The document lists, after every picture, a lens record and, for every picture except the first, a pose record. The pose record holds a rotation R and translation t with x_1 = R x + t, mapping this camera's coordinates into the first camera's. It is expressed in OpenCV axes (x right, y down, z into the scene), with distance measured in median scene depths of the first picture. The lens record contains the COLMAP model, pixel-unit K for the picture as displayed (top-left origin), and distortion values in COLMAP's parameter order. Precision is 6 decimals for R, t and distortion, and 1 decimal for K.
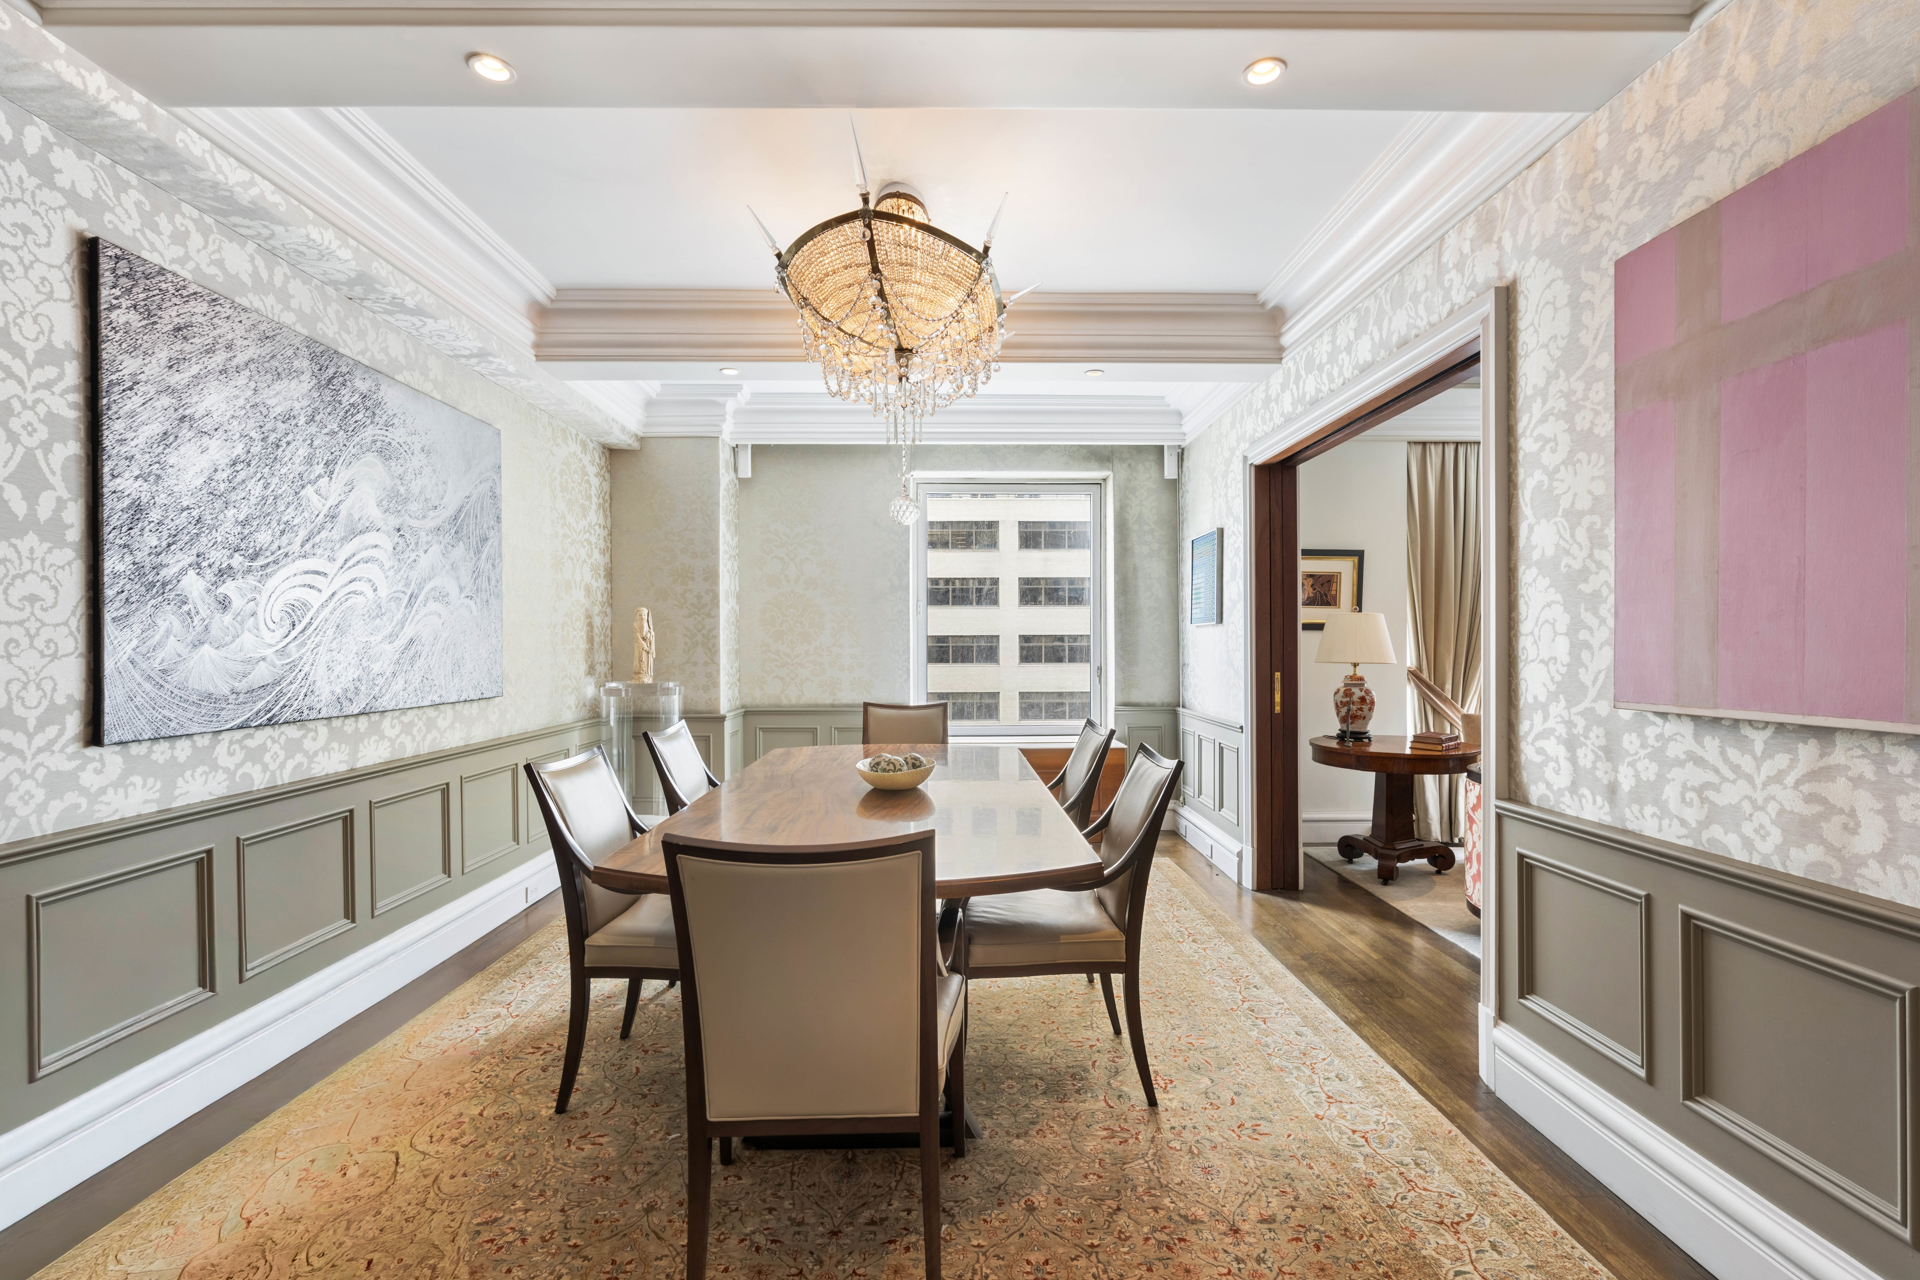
lens RADIAL K [[868.5, 0, 957.6], [0, 868.5, 648.9], [0, 0, 1]] dist [0.001516, 0.000211]
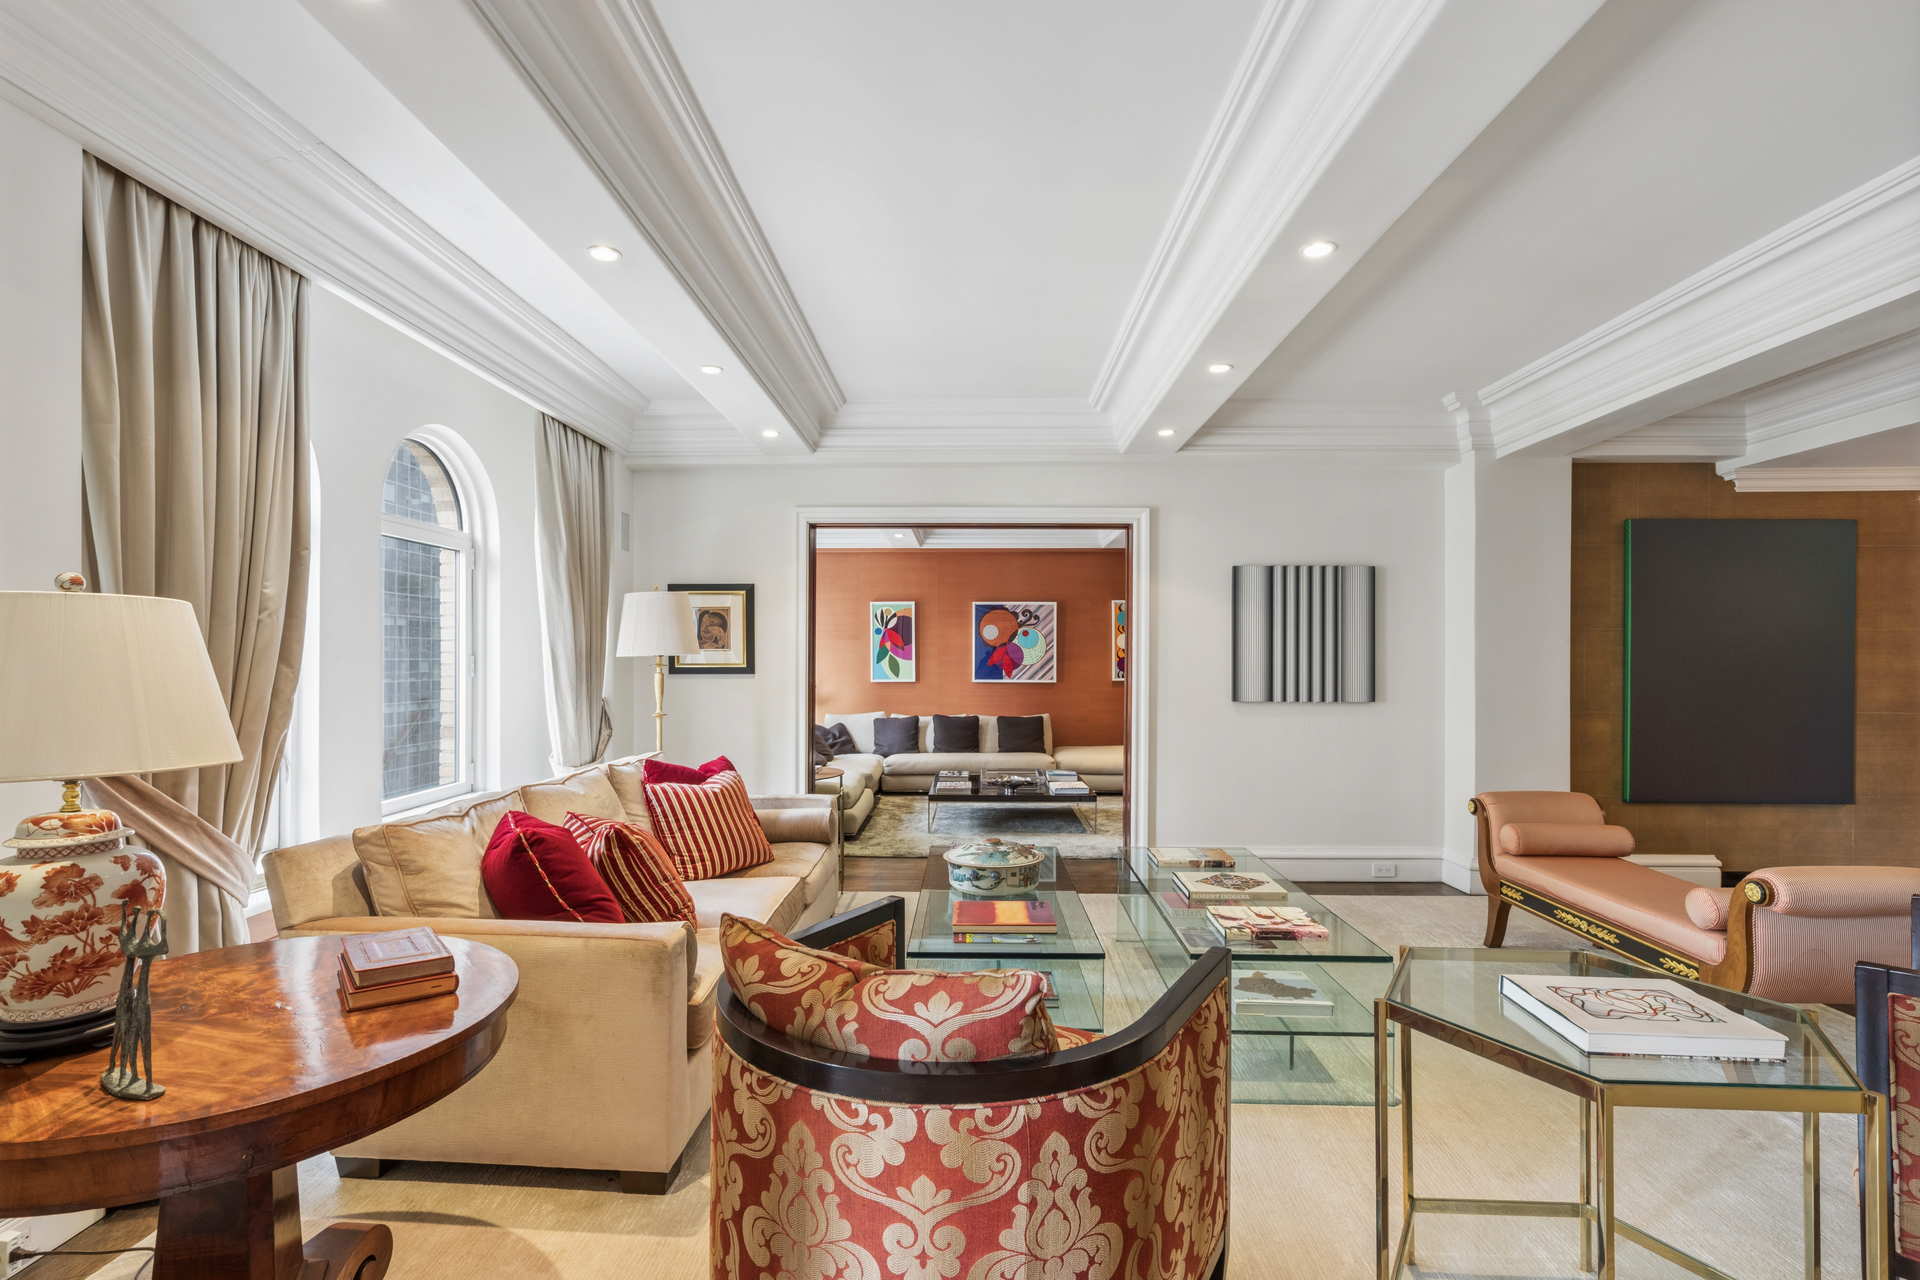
lens RADIAL K [[868.5, 0, 953.3], [0, 868.5, 651.4], [0, 0, 1]] dist [0.001516, 0.000211]
pose [[0.029835, 0.005302, 0.999541, 0.159194], [0.007292, 0.999958, -0.005522, -0.017599], [-0.999528, 0.007453, 0.029795, 0.628603]]
